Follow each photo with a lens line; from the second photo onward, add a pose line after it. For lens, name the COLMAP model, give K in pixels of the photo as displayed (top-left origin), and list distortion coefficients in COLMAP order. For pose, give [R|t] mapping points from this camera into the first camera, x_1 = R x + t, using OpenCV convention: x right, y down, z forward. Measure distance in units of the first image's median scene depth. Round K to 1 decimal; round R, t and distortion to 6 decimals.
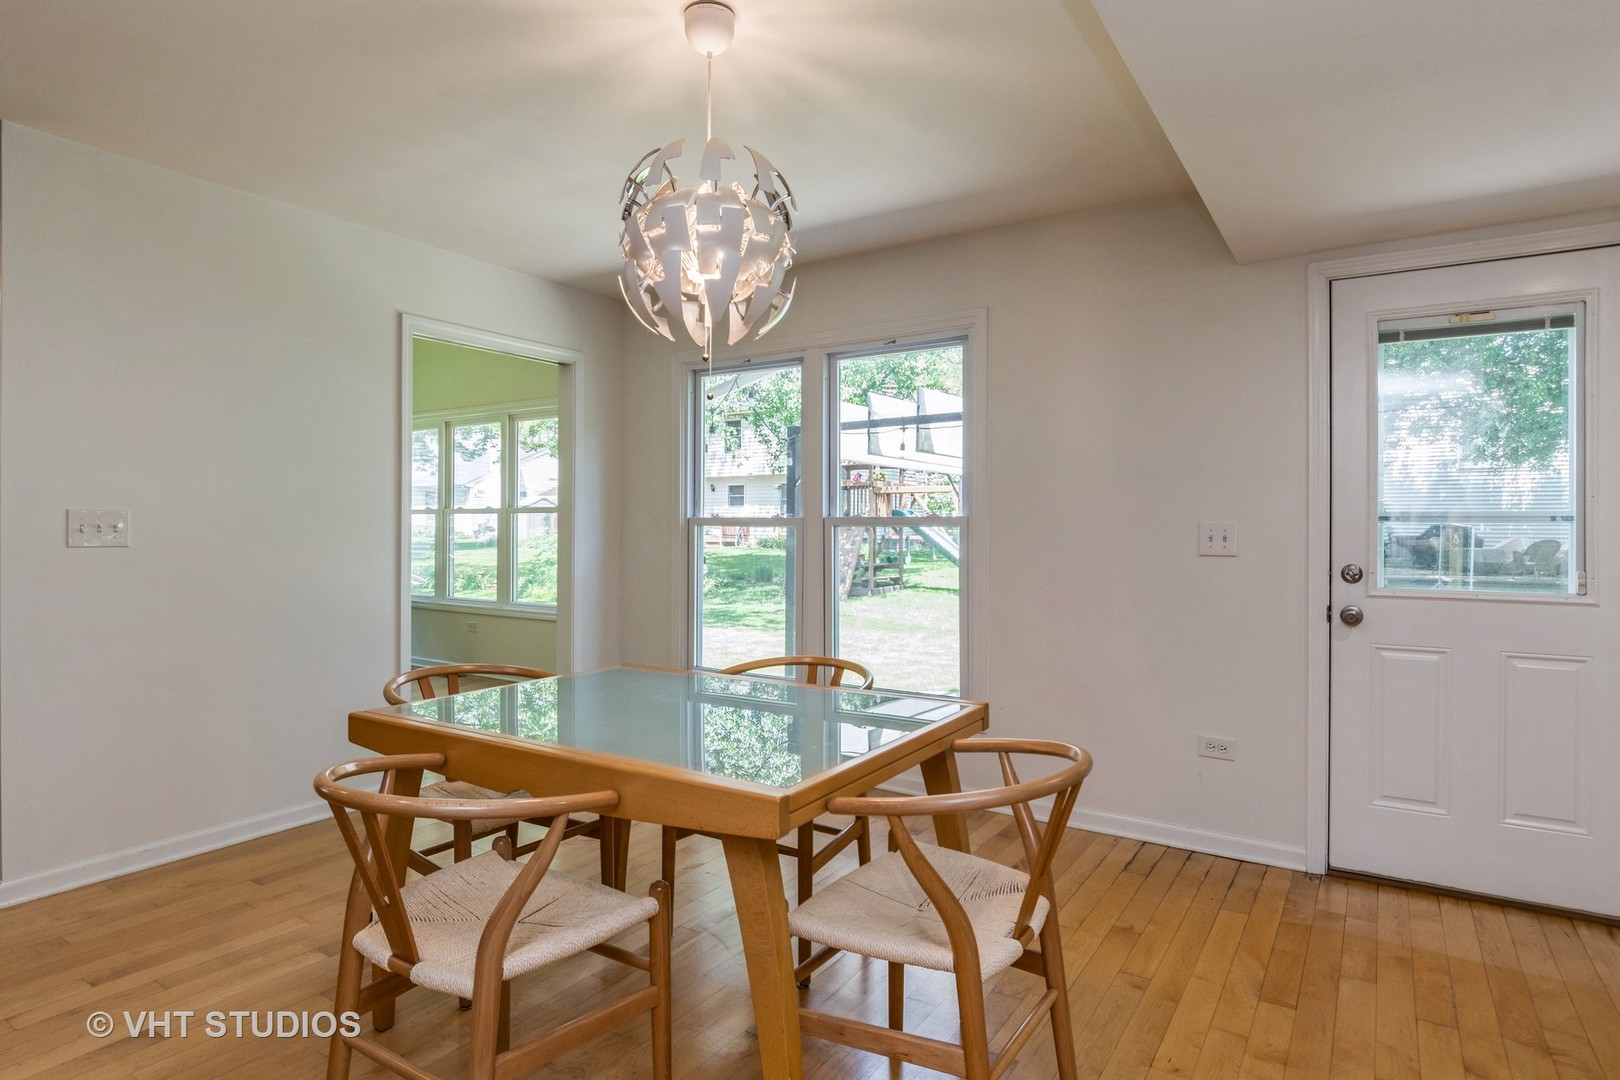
lens RADIAL K [[876.0, 0, 814.1], [0, 876.0, 533.0], [0, 0, 1]] dist [0.005305, 0.002450]
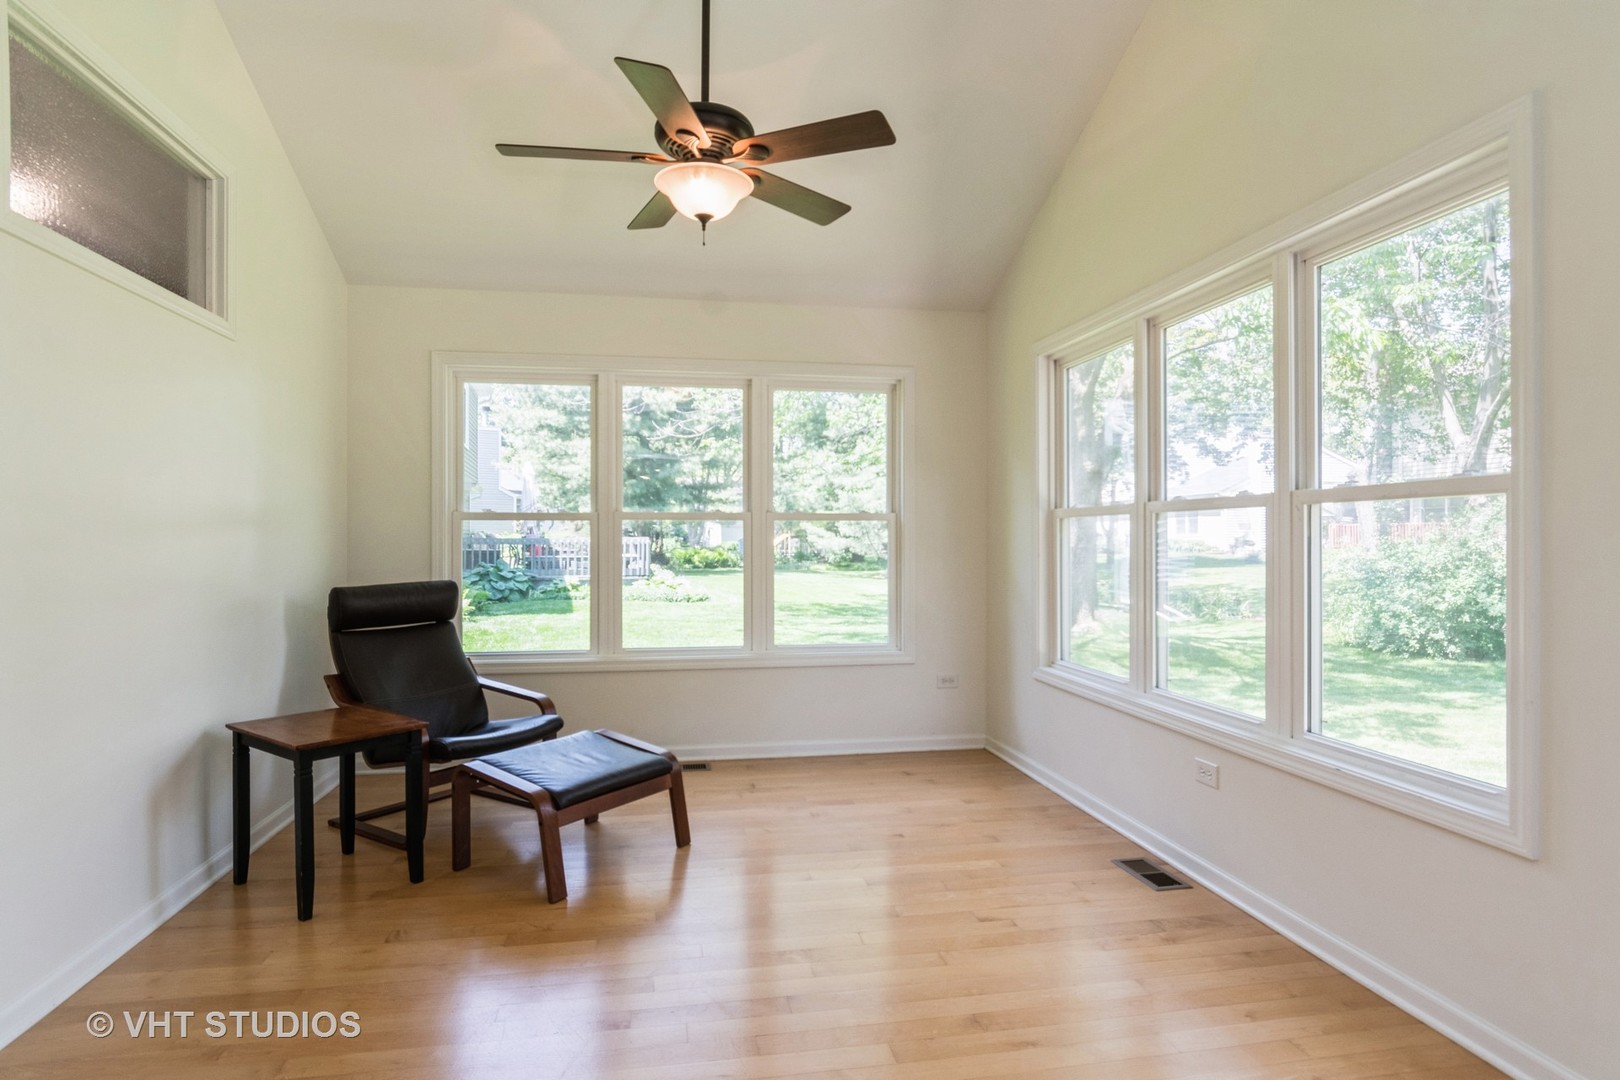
lens RADIAL K [[876.0, 0, 811.9], [0, 876.0, 540.3], [0, 0, 1]] dist [0.005305, 0.002450]
pose [[0.684704, -0.006101, -0.728796, -0.193597], [0.000175, 0.999966, -0.008207, -0.001152], [0.728821, 0.005492, 0.684682, 0.526032]]
